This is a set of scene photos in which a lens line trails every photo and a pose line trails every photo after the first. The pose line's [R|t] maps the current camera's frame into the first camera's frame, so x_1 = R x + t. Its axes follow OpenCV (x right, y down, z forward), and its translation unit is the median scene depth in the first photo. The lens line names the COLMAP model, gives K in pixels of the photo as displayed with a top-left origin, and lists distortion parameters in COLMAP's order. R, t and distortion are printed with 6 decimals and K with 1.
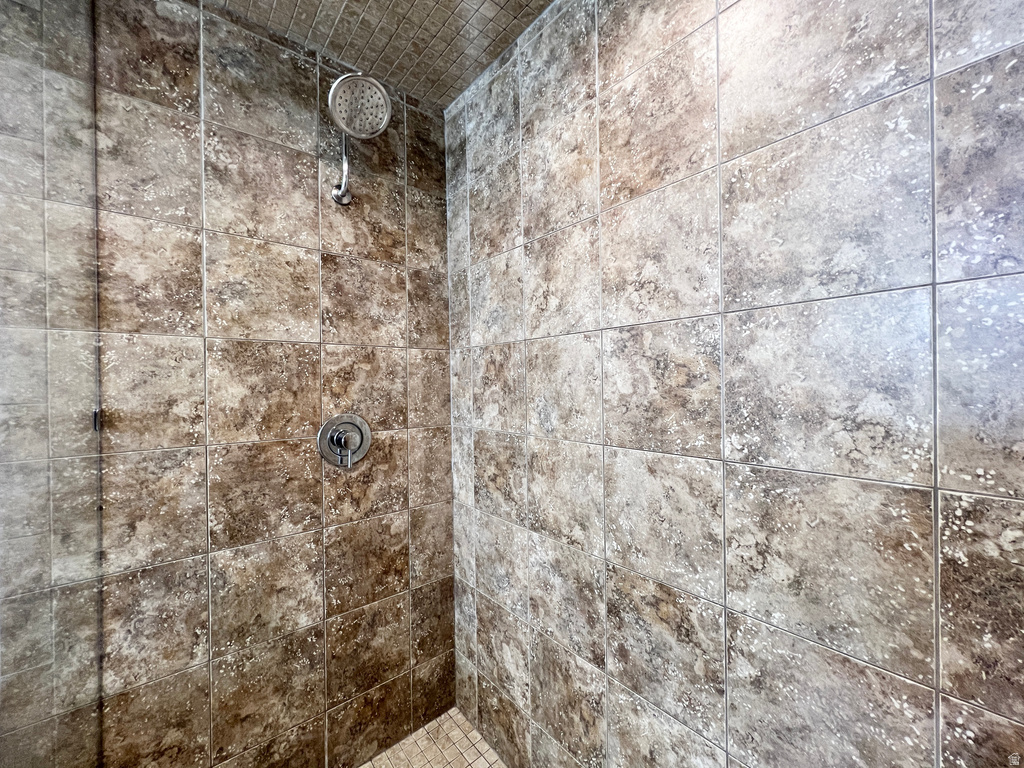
lens RADIAL K [[406.2, 0, 515.6], [0, 406.2, 386.2], [0, 0, 1]] dist [-0.001832, -0.000002]
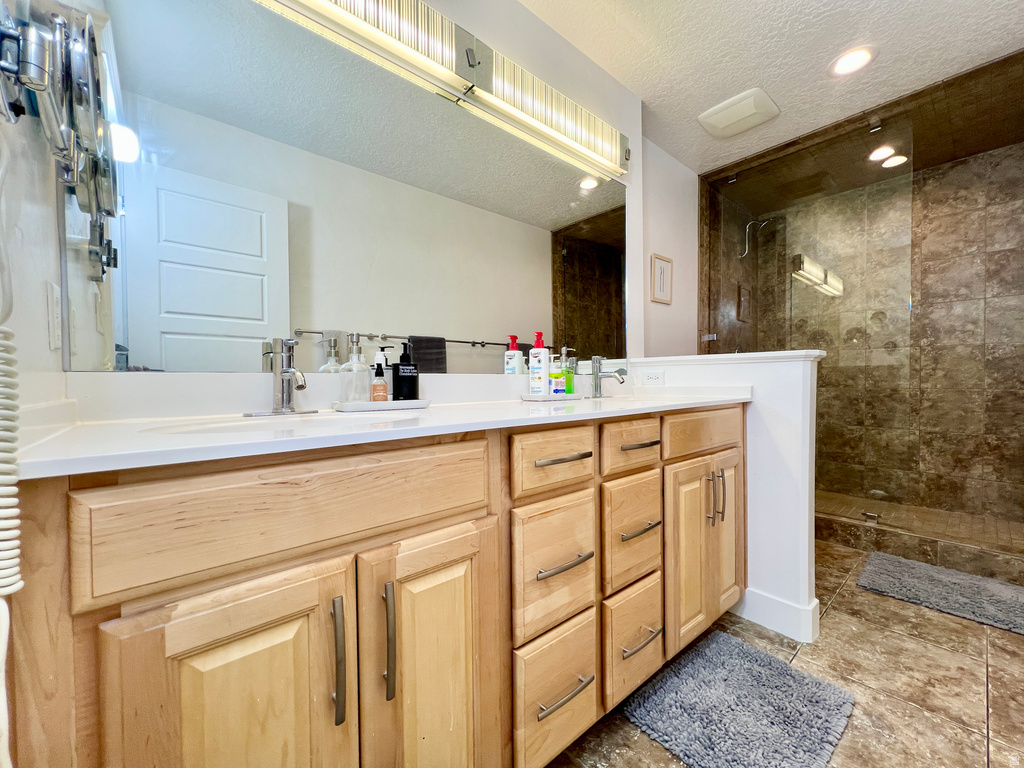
lens RADIAL K [[406.2, 0, 514.1], [0, 406.2, 386.0], [0, 0, 1]] dist [-0.001832, -0.000002]
pose [[0.999914, 0.006047, 0.011632, -2.417351], [-0.006192, 0.999903, 0.012512, 0.397183], [-0.011555, -0.012583, 0.999854, -1.964811]]
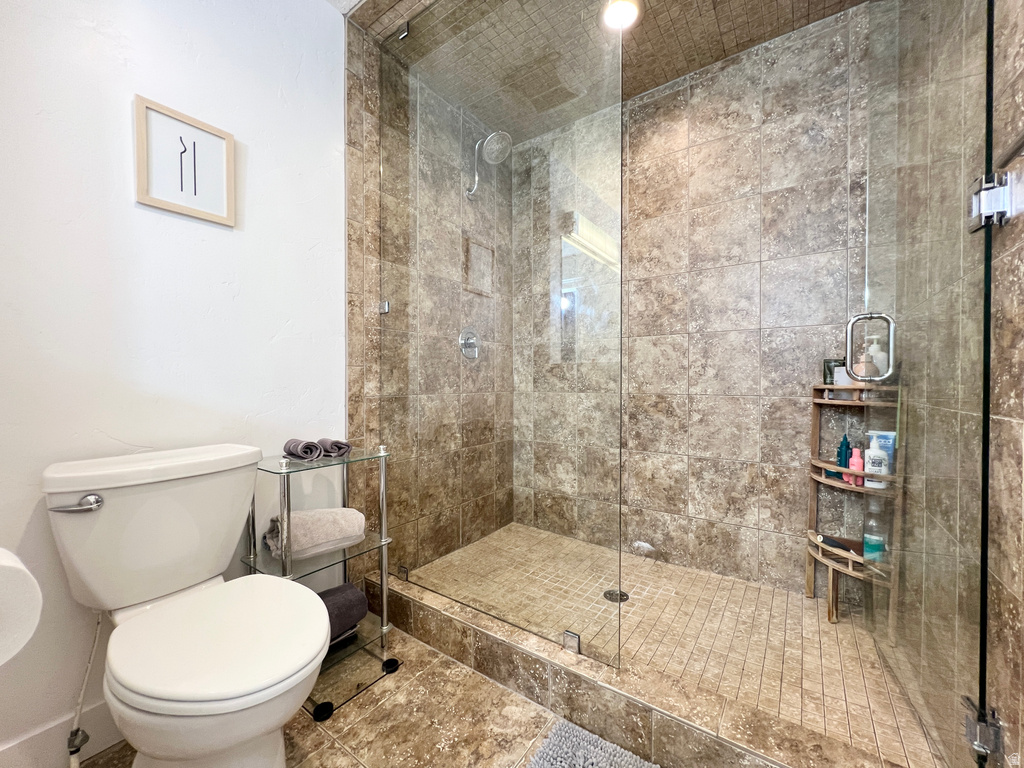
lens RADIAL K [[406.2, 0, 514.0], [0, 406.2, 386.4], [0, 0, 1]] dist [-0.001832, -0.000002]
pose [[0.968077, 0.008180, 0.250521, -0.863321], [-0.009666, 0.999942, 0.004703, 0.393295], [-0.250468, -0.006974, 0.968100, -0.849753]]
